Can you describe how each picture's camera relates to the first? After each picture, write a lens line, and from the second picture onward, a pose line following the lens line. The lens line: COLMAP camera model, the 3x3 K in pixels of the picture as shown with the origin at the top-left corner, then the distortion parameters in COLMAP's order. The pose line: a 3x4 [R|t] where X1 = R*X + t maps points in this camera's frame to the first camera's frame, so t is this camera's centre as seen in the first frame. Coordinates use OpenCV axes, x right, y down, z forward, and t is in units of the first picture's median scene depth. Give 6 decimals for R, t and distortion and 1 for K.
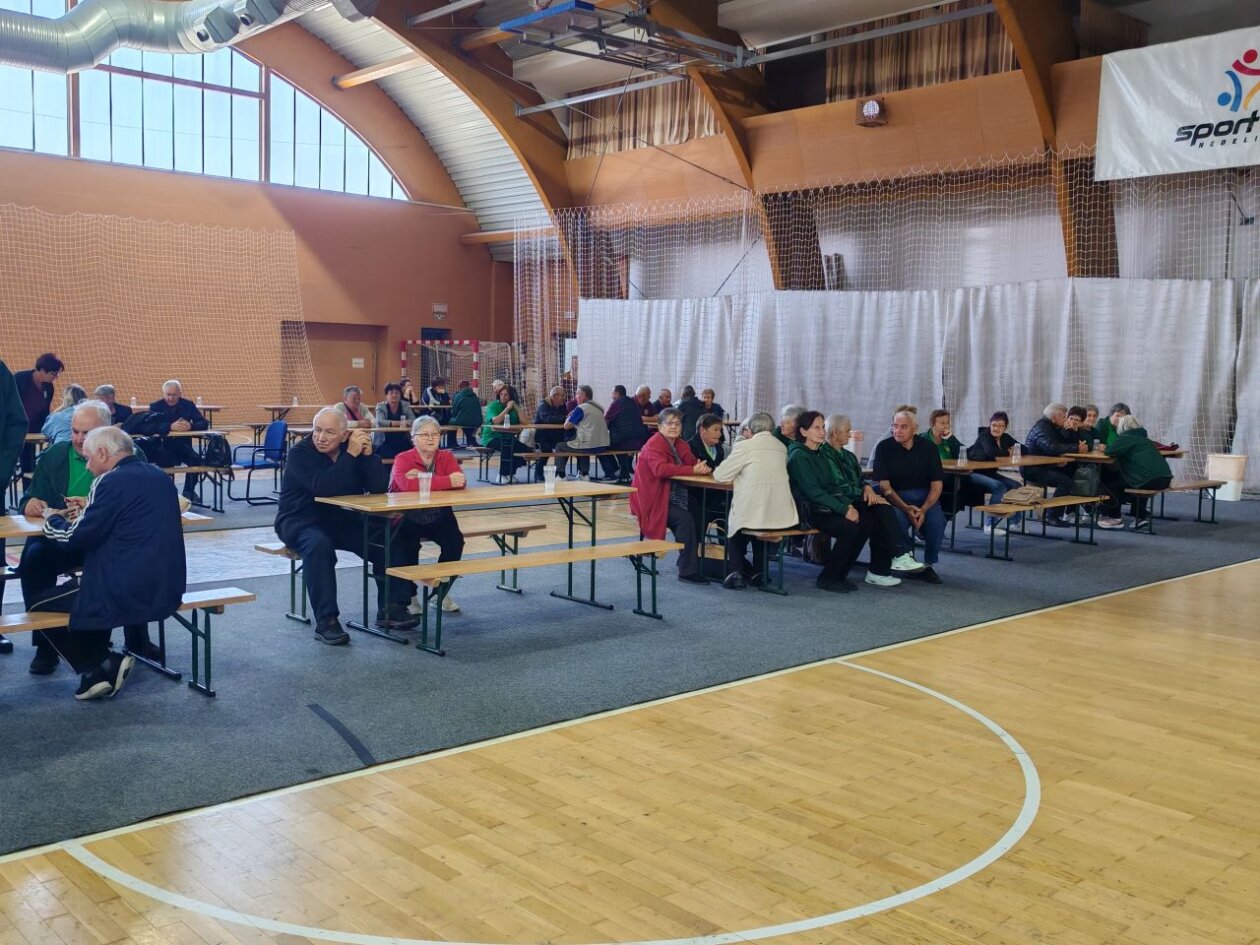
lens RADIAL K [[1216.3, 0, 629.4], [0, 1216.3, 463.8], [0, 0, 1]] dist [0.023231, 0.000000]
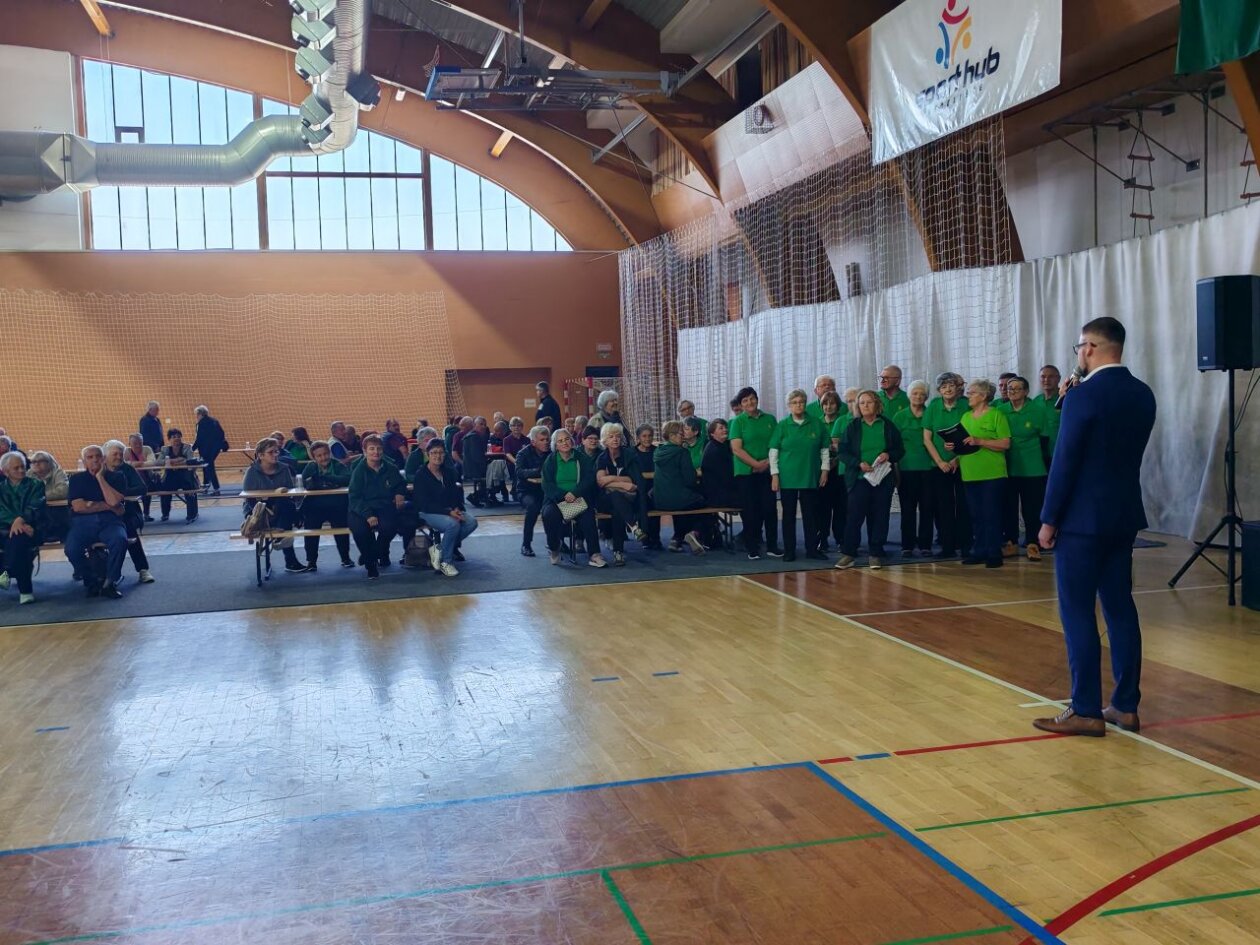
lens RADIAL K [[1216.3, 0, 630.6], [0, 1216.3, 462.1], [0, 0, 1]] dist [0.023231, 0.000000]
pose [[0.878194, -0.026084, -0.477593, 0.415415], [0.013916, 0.999483, -0.028998, 0.003328], [0.478102, 0.018820, 0.878103, 0.095261]]
